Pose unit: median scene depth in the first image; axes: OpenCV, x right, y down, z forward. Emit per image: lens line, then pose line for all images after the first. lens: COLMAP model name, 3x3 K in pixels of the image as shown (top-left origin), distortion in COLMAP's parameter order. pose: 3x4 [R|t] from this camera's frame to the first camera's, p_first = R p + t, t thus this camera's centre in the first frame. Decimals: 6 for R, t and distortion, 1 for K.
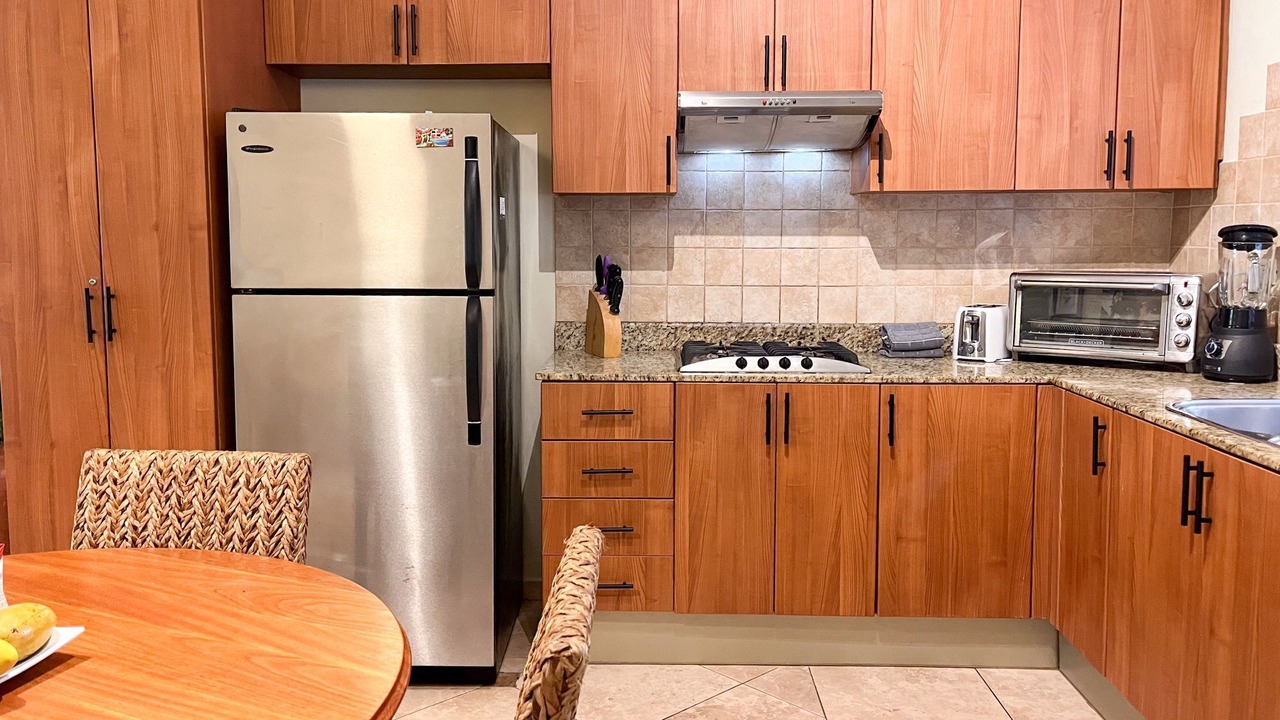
lens RADIAL K [[1001.2, 0, 640.0], [0, 1001.2, 360.0], [0, 0, 1]] dist [0.031347, -0.001226]
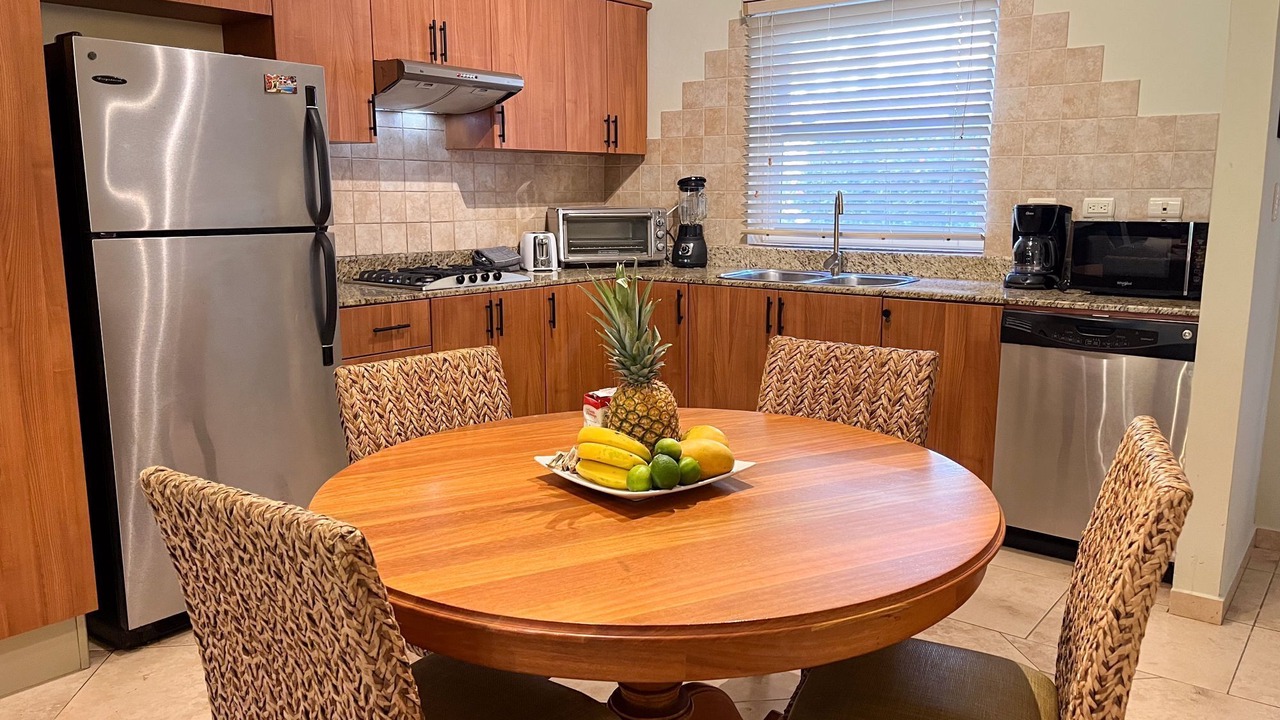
lens RADIAL K [[952.0, 0, 640.0], [0, 952.0, 360.0], [0, 0, 1]] dist [0.150962, -0.179156]
pose [[0.607446, -0.141597, 0.781639, -0.717488], [0.101805, 0.989747, 0.100180, 0.004681], [-0.787810, 0.018720, 0.615634, 0.052424]]
